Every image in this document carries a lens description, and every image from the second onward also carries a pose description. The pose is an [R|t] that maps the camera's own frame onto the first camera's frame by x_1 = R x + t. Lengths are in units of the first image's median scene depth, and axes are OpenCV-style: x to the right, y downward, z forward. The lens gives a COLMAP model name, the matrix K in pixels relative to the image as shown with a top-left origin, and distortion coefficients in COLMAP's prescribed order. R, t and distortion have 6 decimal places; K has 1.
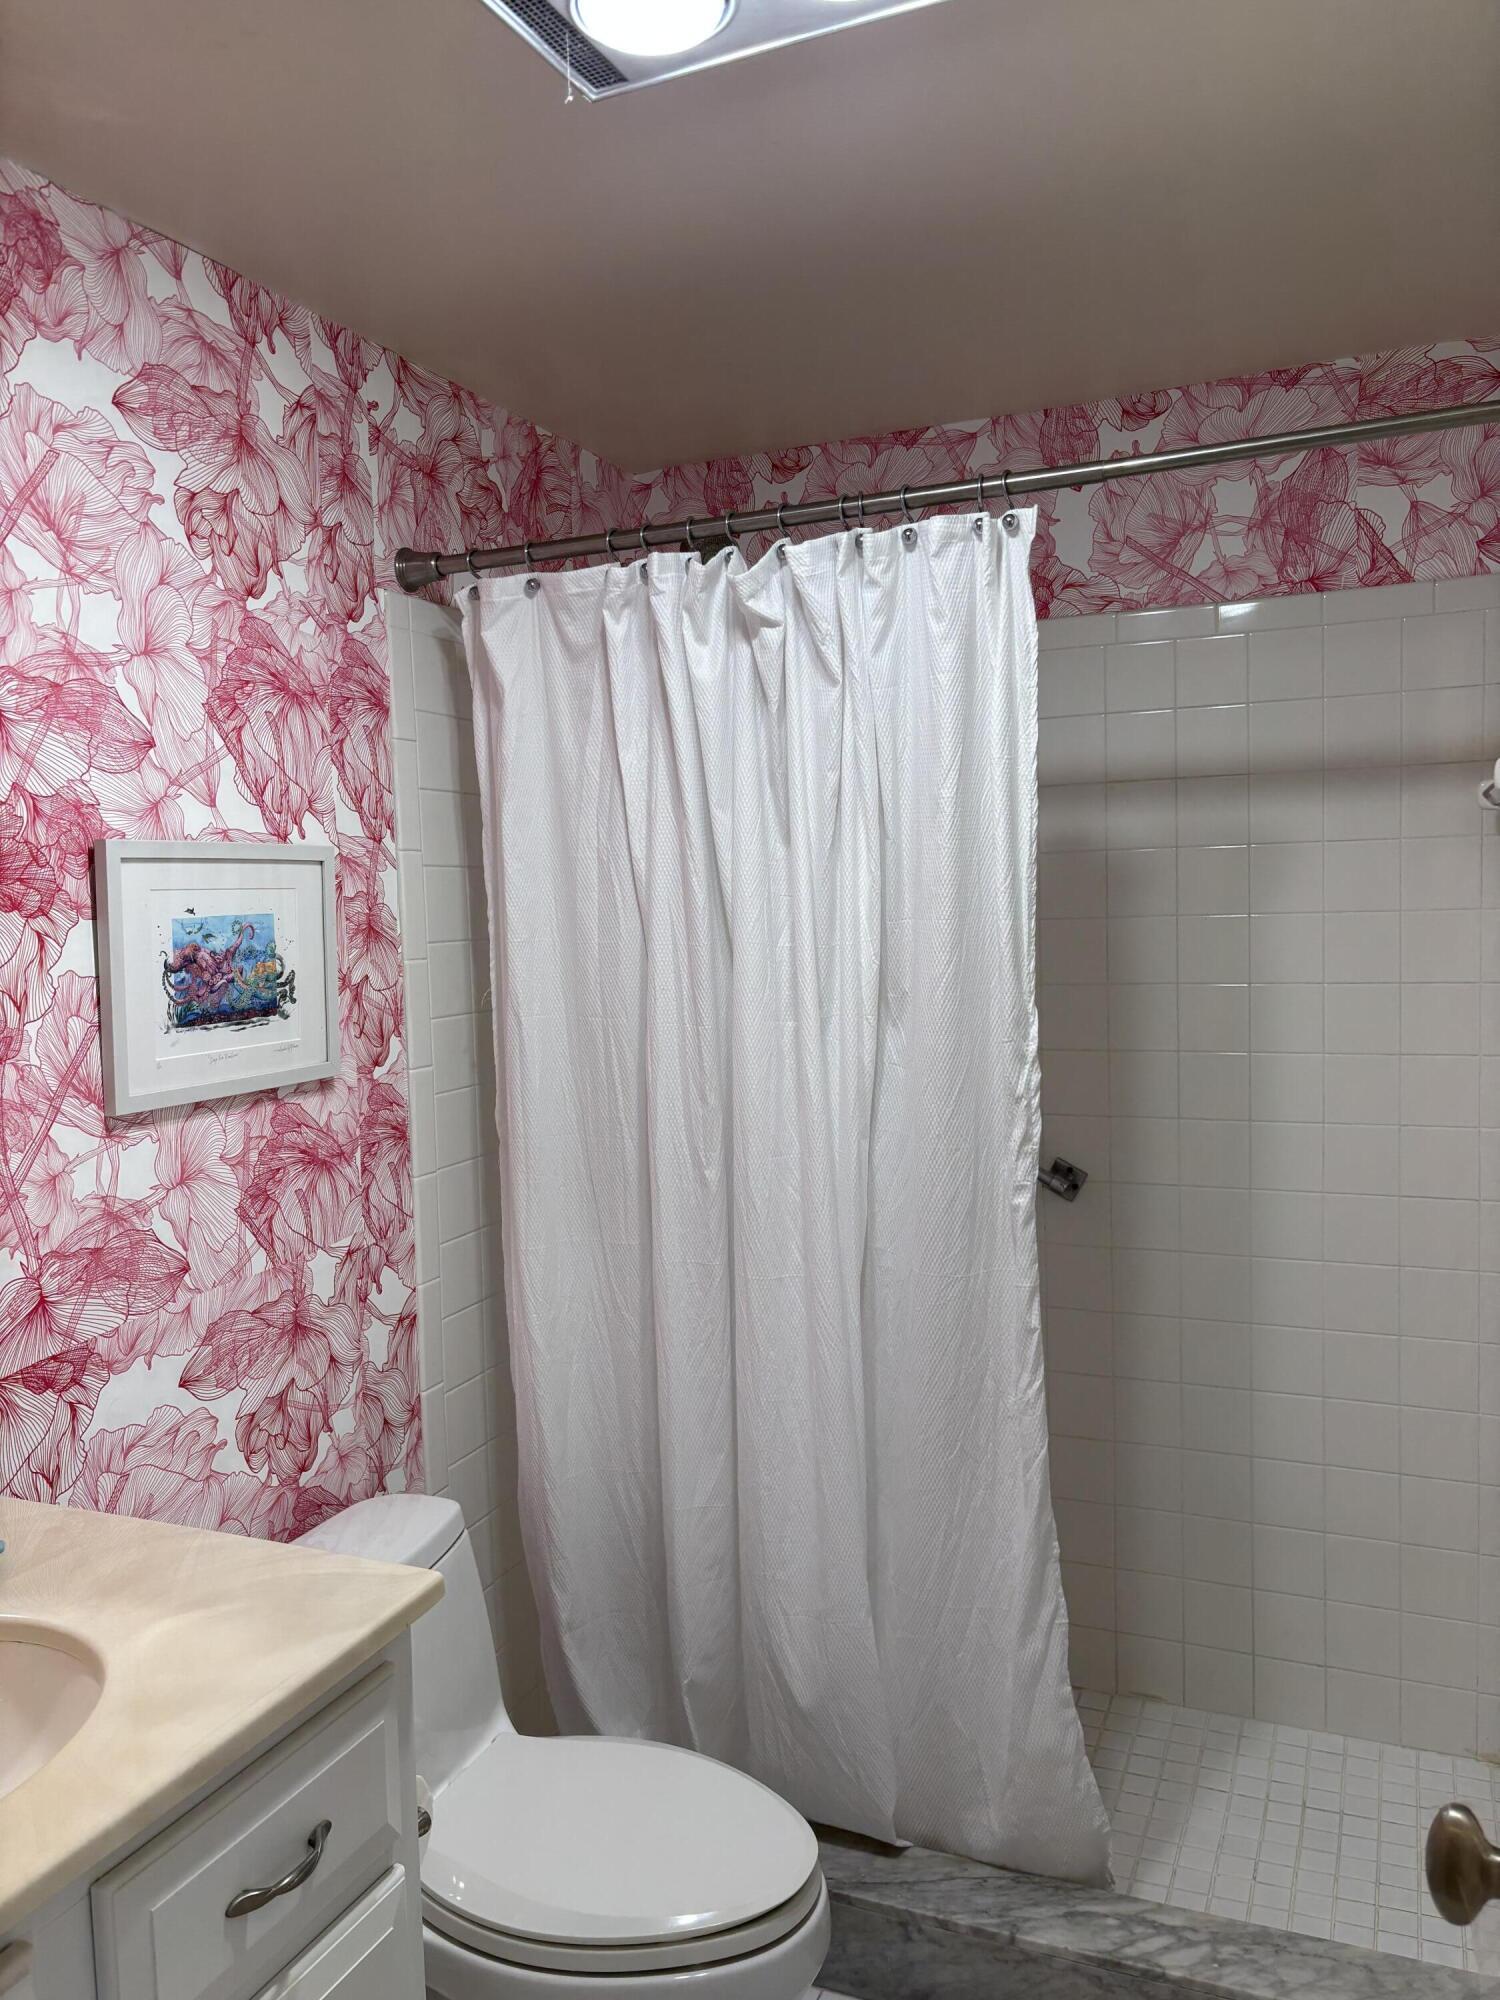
lens RADIAL K [[1523.4, 0, 744.4], [0, 1523.4, 999.2], [0, 0, 1]] dist [0.041241, -0.049100]
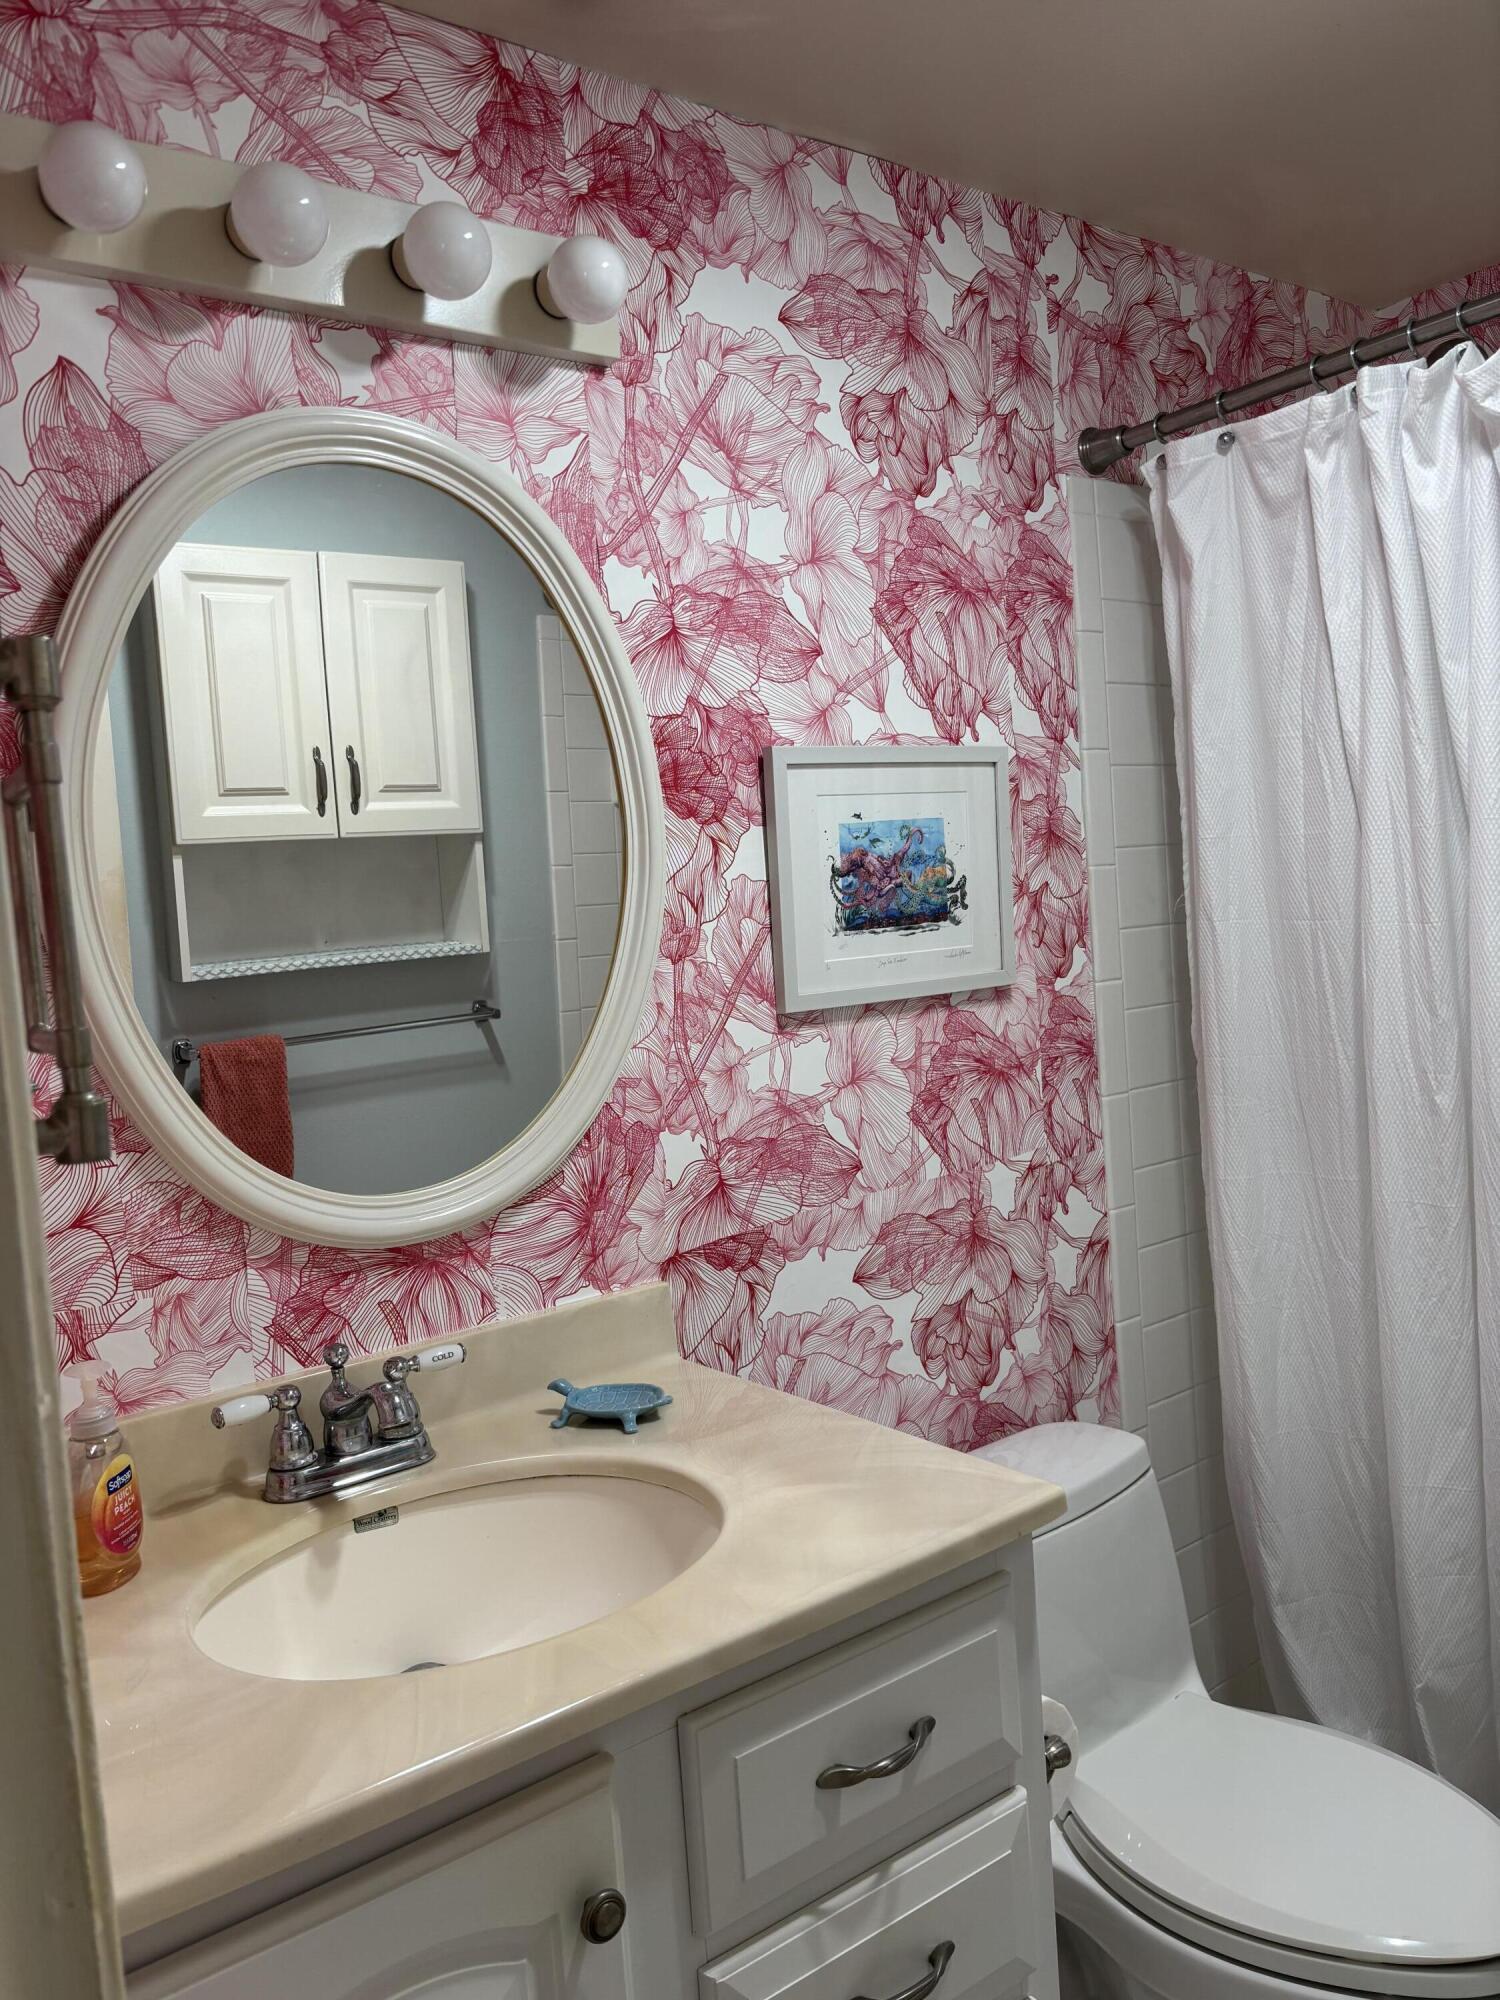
lens RADIAL K [[1523.4, 0, 745.4], [0, 1523.4, 1010.5], [0, 0, 1]] dist [0.041241, -0.049100]
pose [[0.871273, -0.001563, -0.490796, 0.060986], [0.014439, 0.999644, 0.022448, 0.043027], [0.490587, -0.026645, 0.870985, 0.074439]]
